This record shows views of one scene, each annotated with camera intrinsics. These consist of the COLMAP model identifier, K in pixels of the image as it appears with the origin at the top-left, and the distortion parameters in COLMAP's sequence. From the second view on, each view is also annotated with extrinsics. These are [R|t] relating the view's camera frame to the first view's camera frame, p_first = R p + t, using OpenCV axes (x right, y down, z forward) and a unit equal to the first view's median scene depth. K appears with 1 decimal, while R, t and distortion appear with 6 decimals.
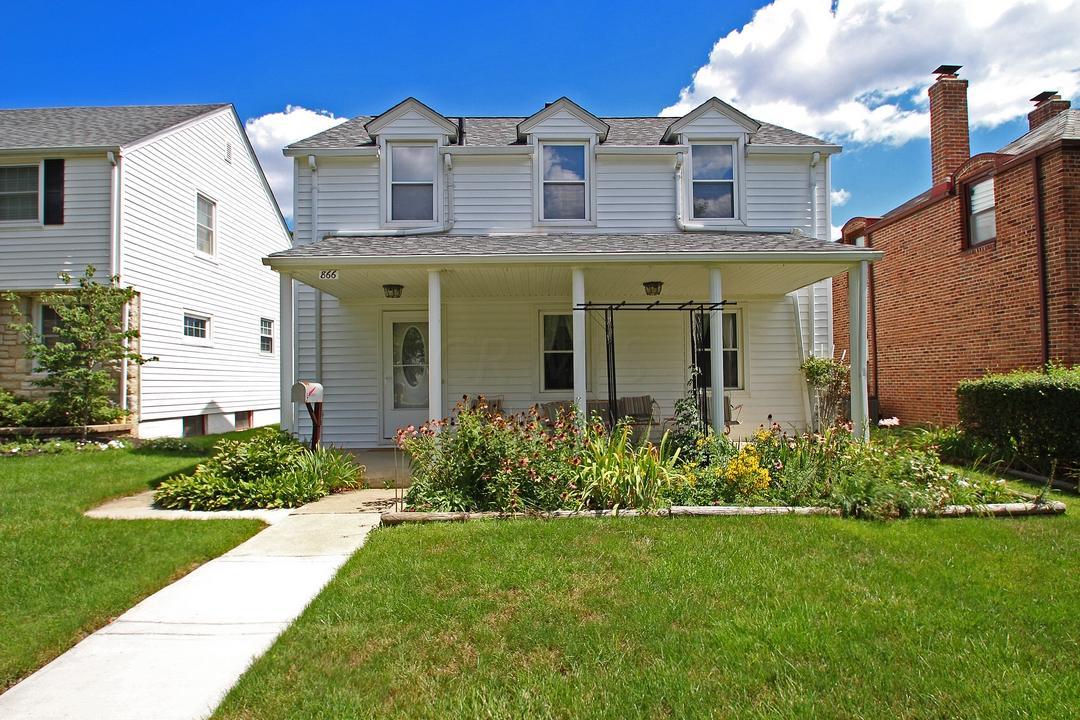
lens RADIAL K [[616.5, 0, 540.0], [0, 616.5, 360.0], [0, 0, 1]] dist [-0.003388, -0.000647]
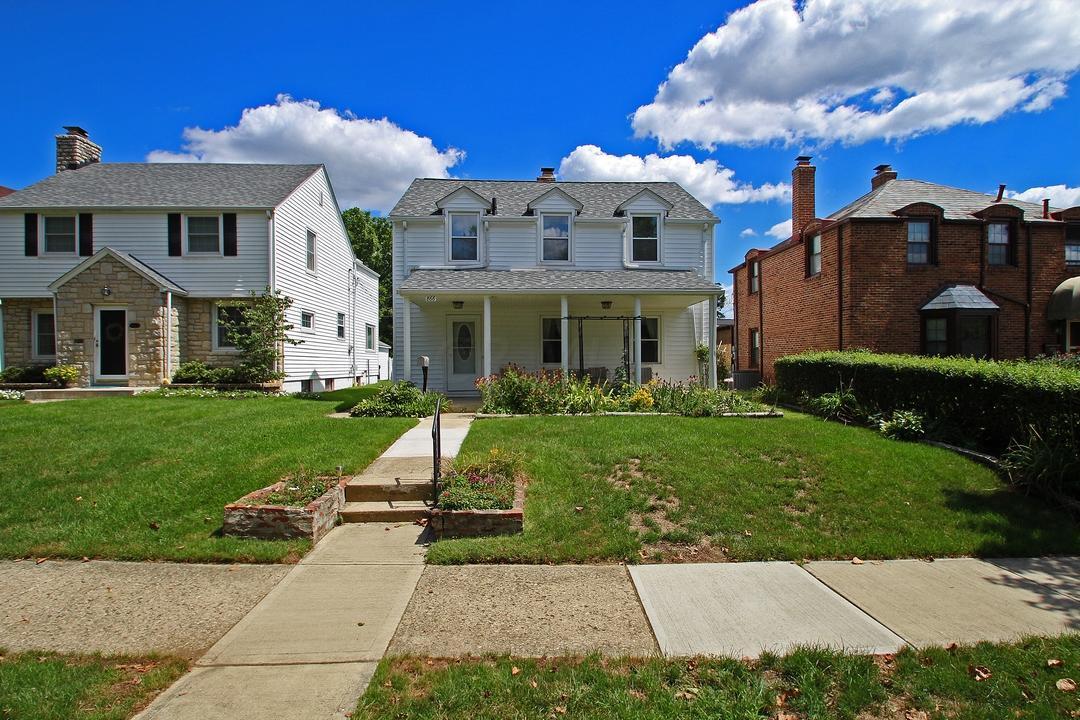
lens RADIAL K [[562.6, 0, 540.0], [0, 562.6, 360.0], [0, 0, 1]] dist [0.002223, 0.000172]
pose [[0.999561, 0.008496, 0.028383, -0.043871], [-0.009329, 0.999526, 0.029355, -0.004238], [-0.028121, -0.029607, 0.999166, -0.527220]]
